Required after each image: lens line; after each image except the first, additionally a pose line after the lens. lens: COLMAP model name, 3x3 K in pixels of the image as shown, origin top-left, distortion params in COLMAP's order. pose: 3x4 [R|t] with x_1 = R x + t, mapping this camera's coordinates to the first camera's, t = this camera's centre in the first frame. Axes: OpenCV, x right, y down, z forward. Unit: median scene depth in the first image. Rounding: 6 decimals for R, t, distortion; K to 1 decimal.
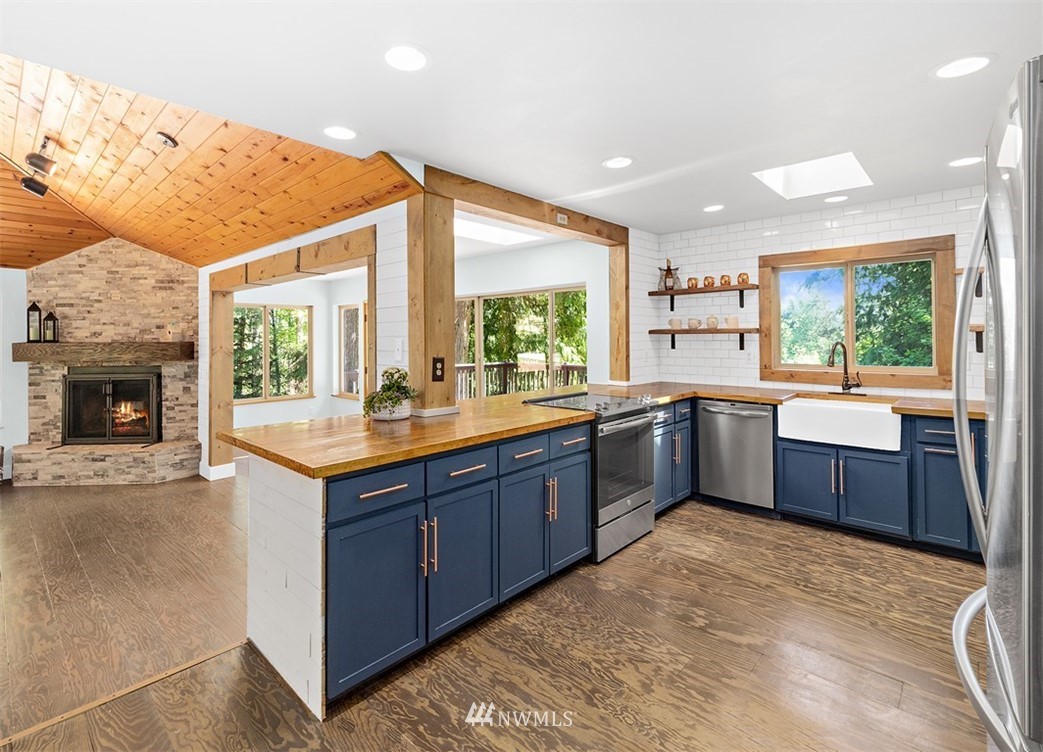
lens RADIAL K [[490.7, 0, 516.6], [0, 490.7, 333.1], [0, 0, 1]] dist [0.000197, 0.000718]
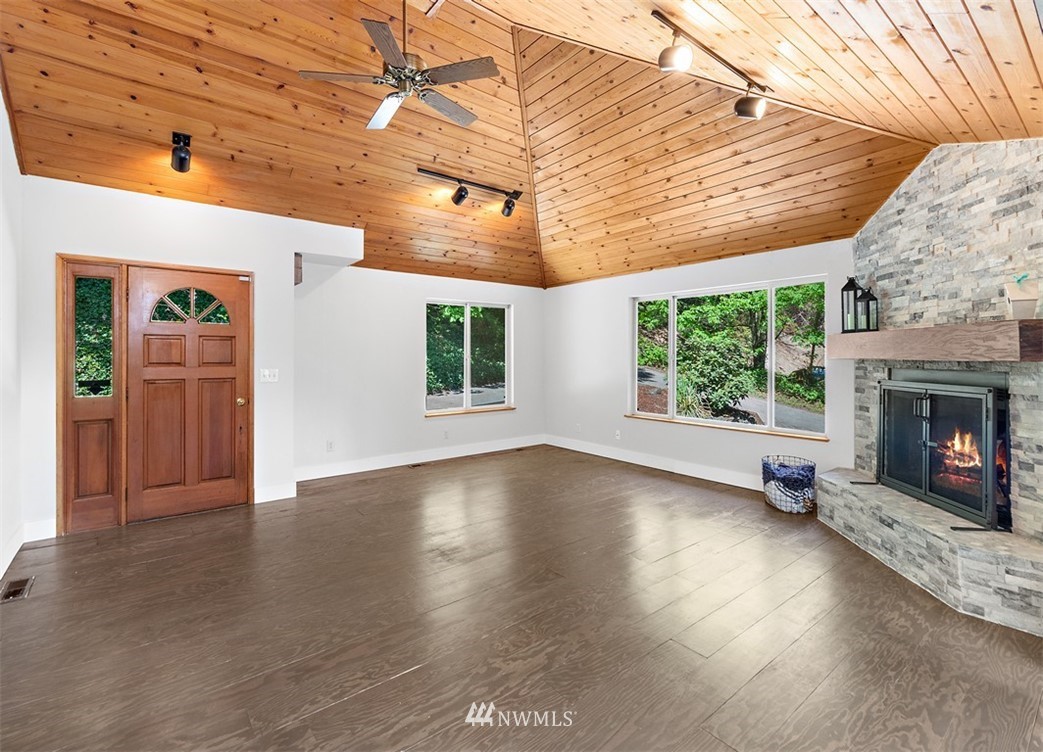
lens RADIAL K [[484.2, 0, 514.9], [0, 484.2, 352.7], [0, 0, 1]] dist [0.002665, 0.000012]
pose [[-0.158681, 0.002848, -0.987326, -0.236126], [0.011875, 0.999929, 0.000976, 0.053751], [0.987259, -0.011570, -0.158703, 0.792664]]
